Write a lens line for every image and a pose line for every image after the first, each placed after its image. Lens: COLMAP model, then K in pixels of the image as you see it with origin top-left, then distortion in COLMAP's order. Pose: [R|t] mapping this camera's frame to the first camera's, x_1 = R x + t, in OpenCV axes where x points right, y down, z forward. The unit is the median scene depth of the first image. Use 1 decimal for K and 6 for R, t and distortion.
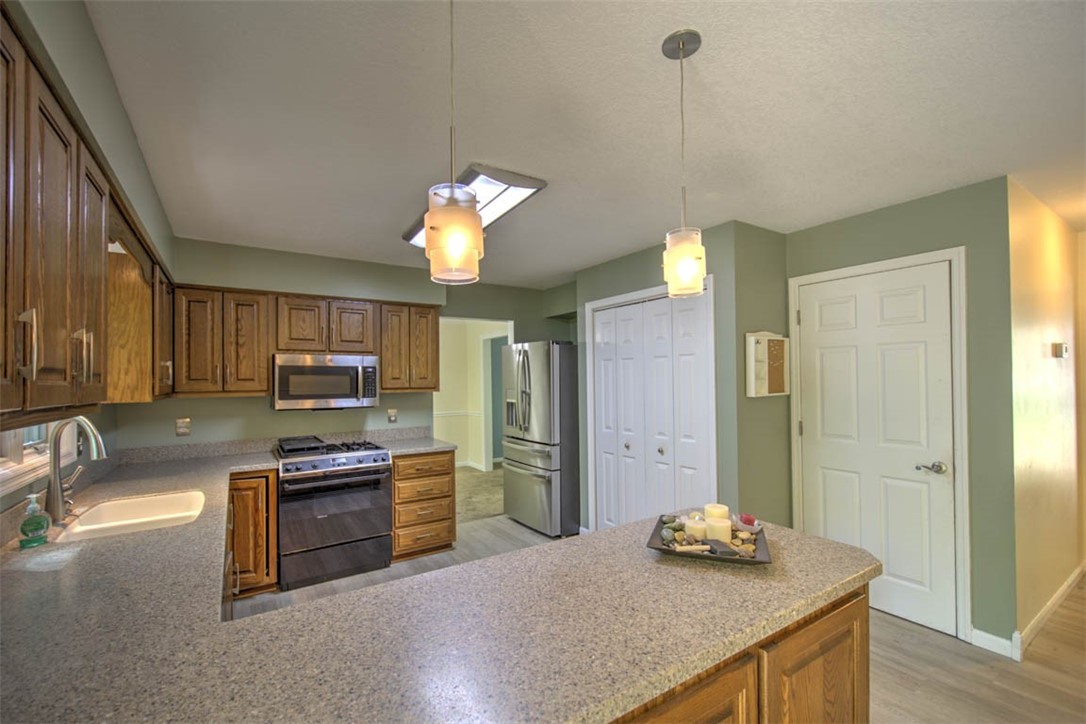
lens RADIAL K [[464.2, 0, 539.7], [0, 464.2, 373.4], [0, 0, 1]] dist [0.007125, -0.000446]
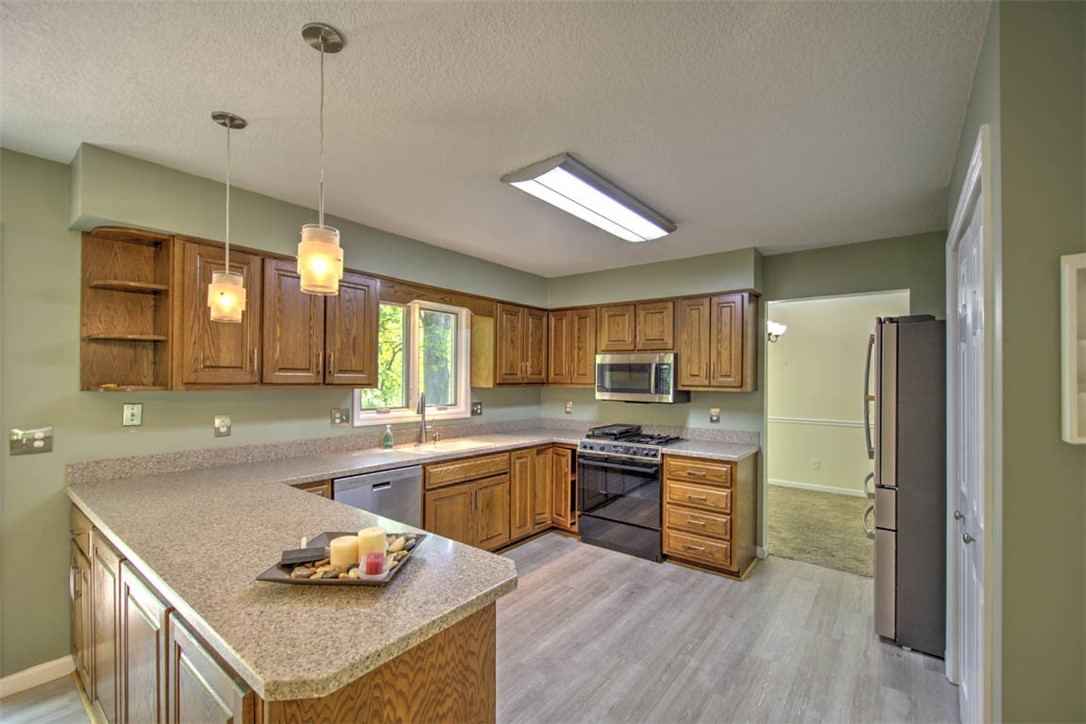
lens RADIAL K [[464.2, 0, 539.7], [0, 464.2, 373.4], [0, 0, 1]] dist [0.007125, -0.000446]
pose [[0.316763, 0.007416, -0.948476, 0.533641], [0.002380, 0.999960, 0.008613, -0.002620], [0.948502, -0.004986, 0.316733, 0.428417]]
